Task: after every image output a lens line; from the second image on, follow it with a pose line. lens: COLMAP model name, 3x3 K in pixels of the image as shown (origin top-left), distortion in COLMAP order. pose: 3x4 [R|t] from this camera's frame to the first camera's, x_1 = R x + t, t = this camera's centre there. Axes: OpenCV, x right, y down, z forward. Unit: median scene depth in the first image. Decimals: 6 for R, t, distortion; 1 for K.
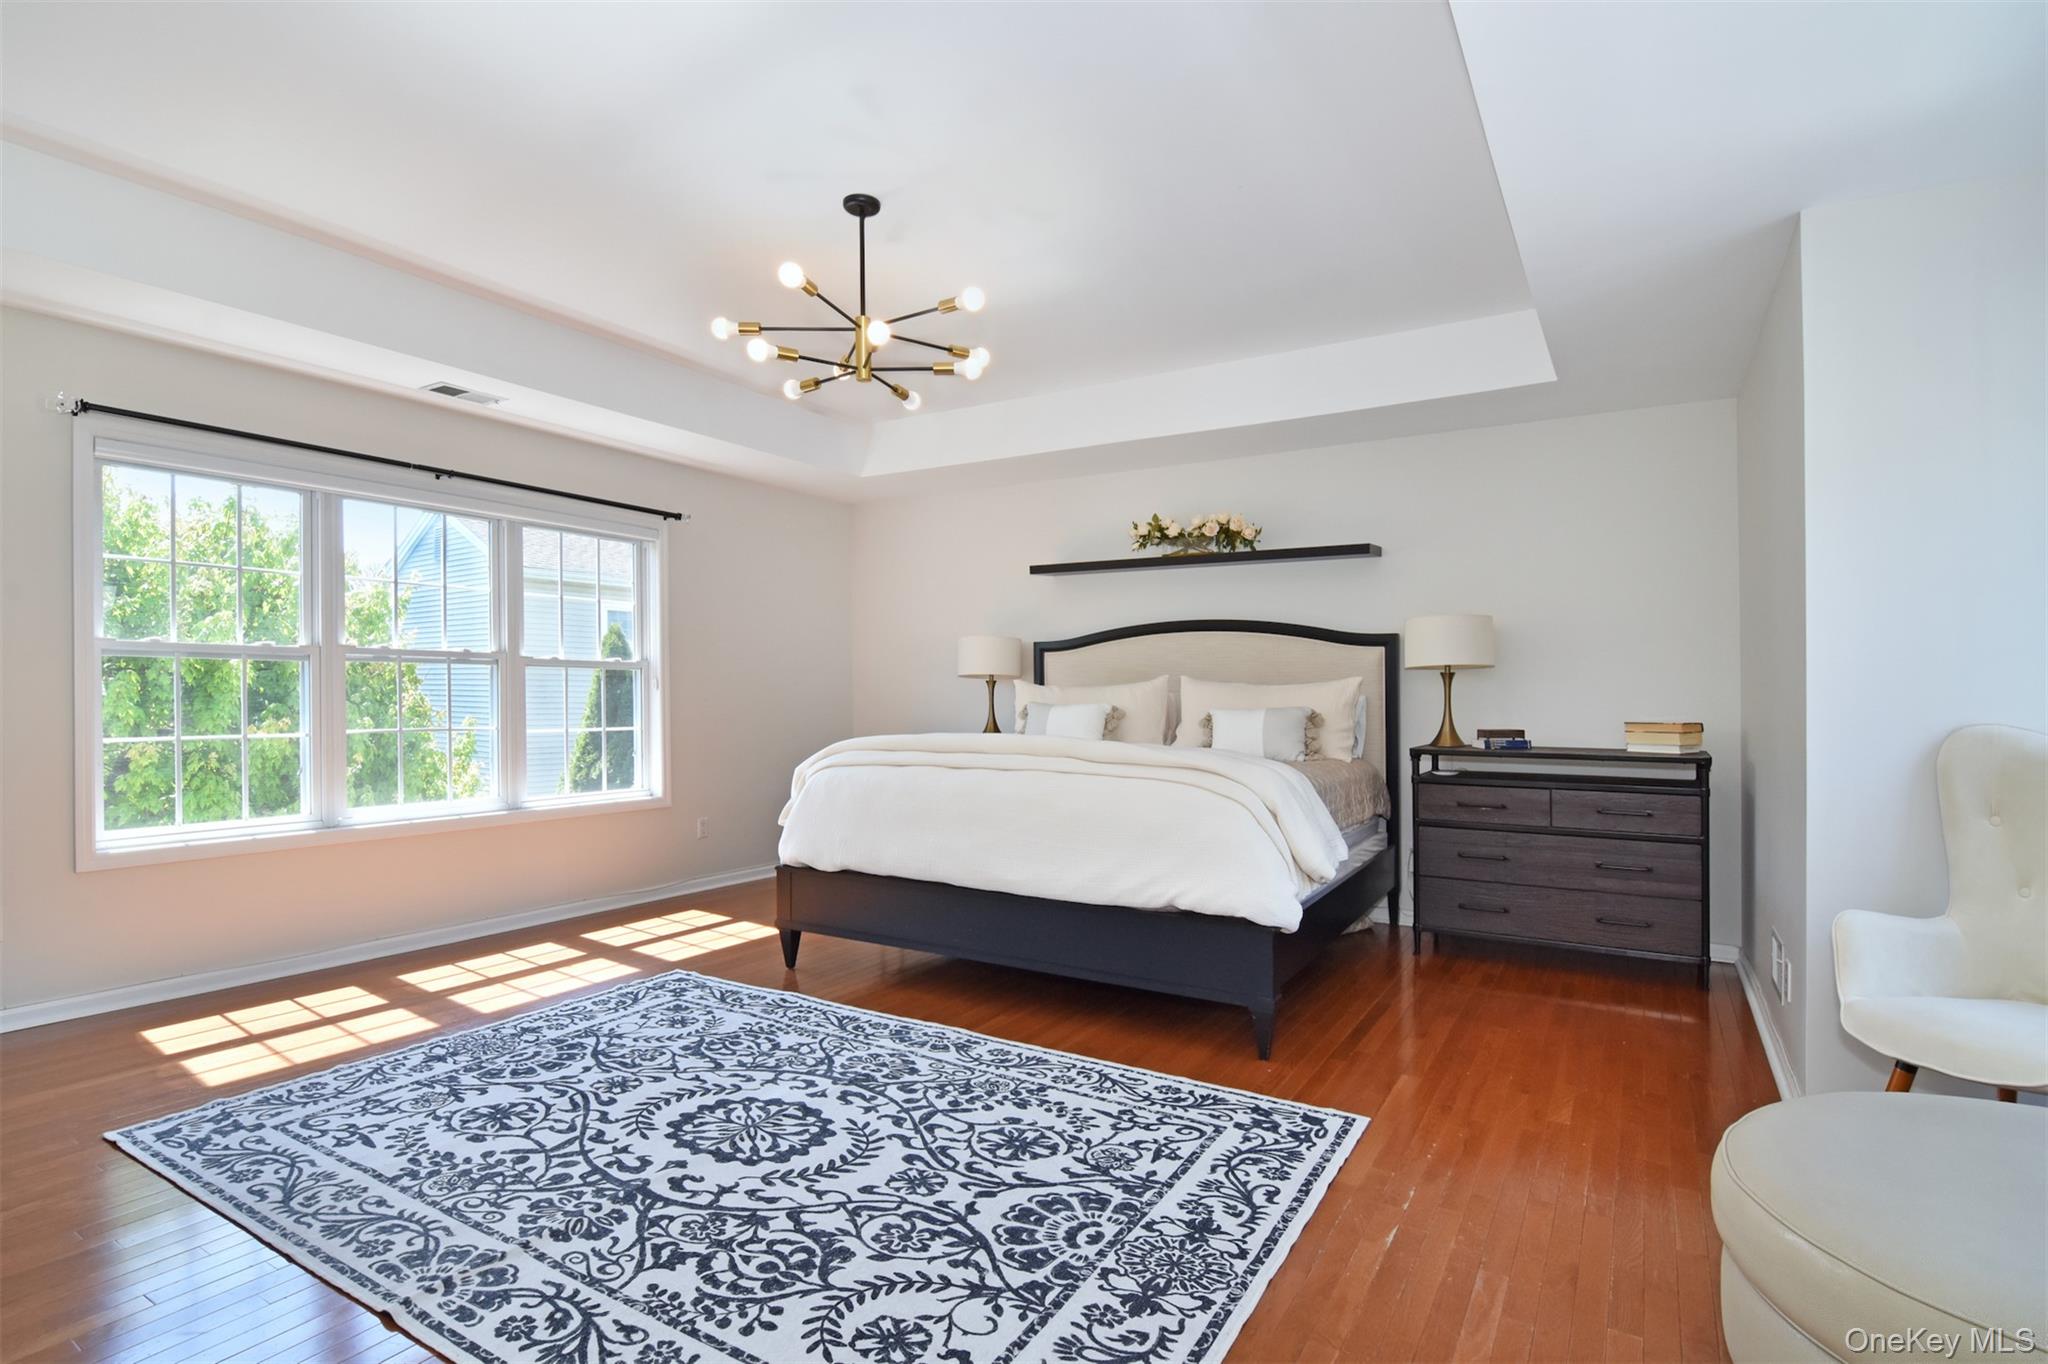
lens RADIAL K [[997.1, 0, 1024.0], [0, 997.1, 682.0], [0, 0, 1]] dist [-0.016051, -0.001351]
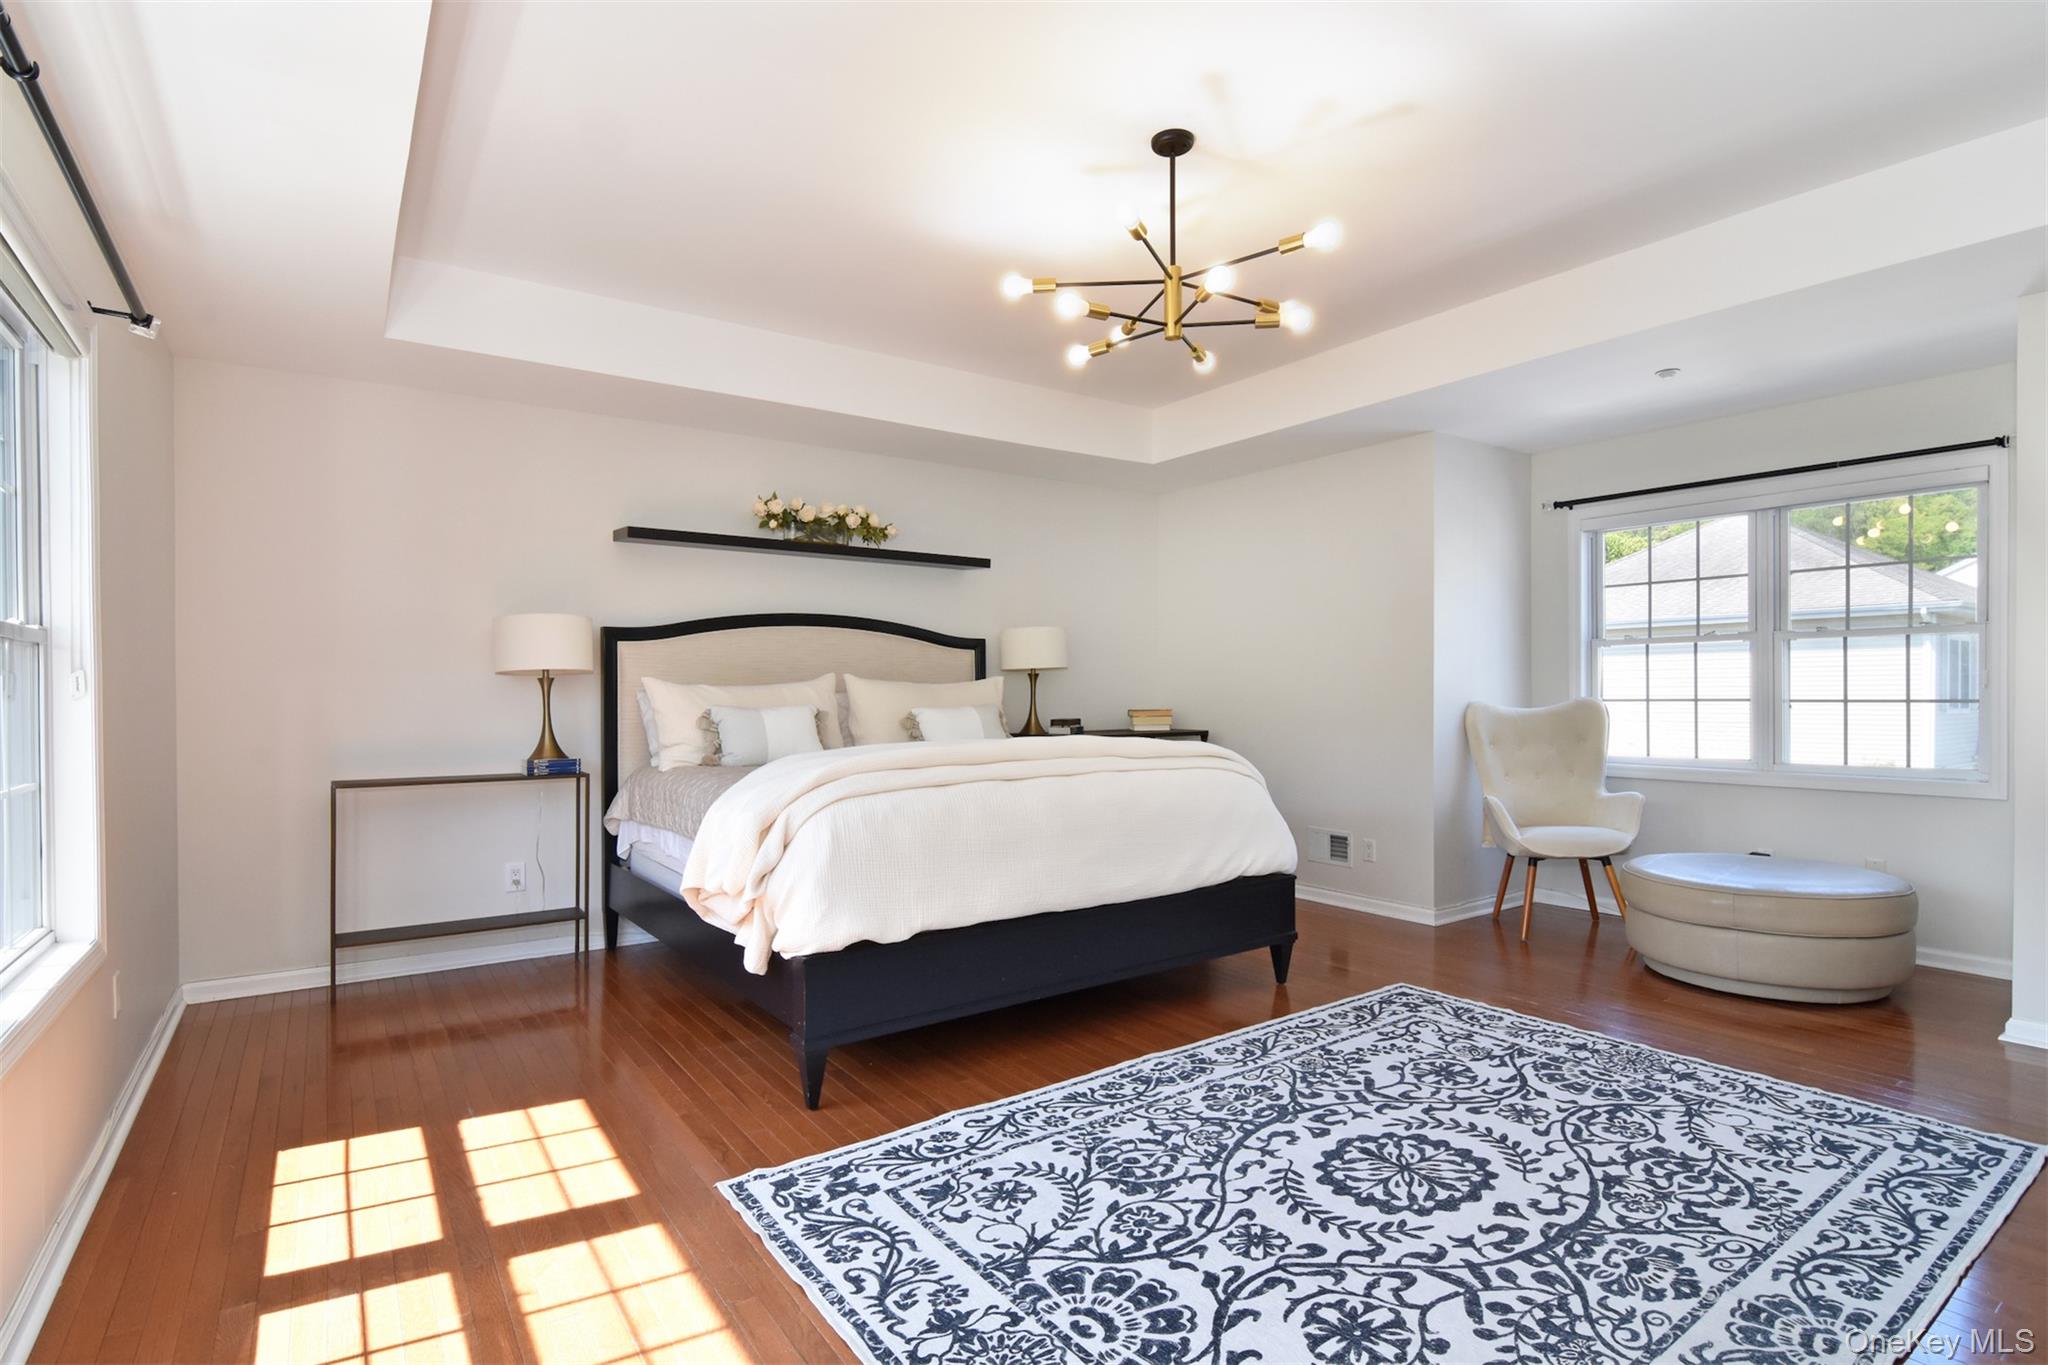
lens RADIAL K [[997.1, 0, 1024.0], [0, 997.1, 682.5], [0, 0, 1]] dist [-0.016051, -0.001351]
pose [[0.404390, -0.001959, 0.914585, -1.202527], [-0.005016, 0.999978, 0.004359, -0.007369], [-0.914573, -0.006350, 0.404371, 0.908073]]
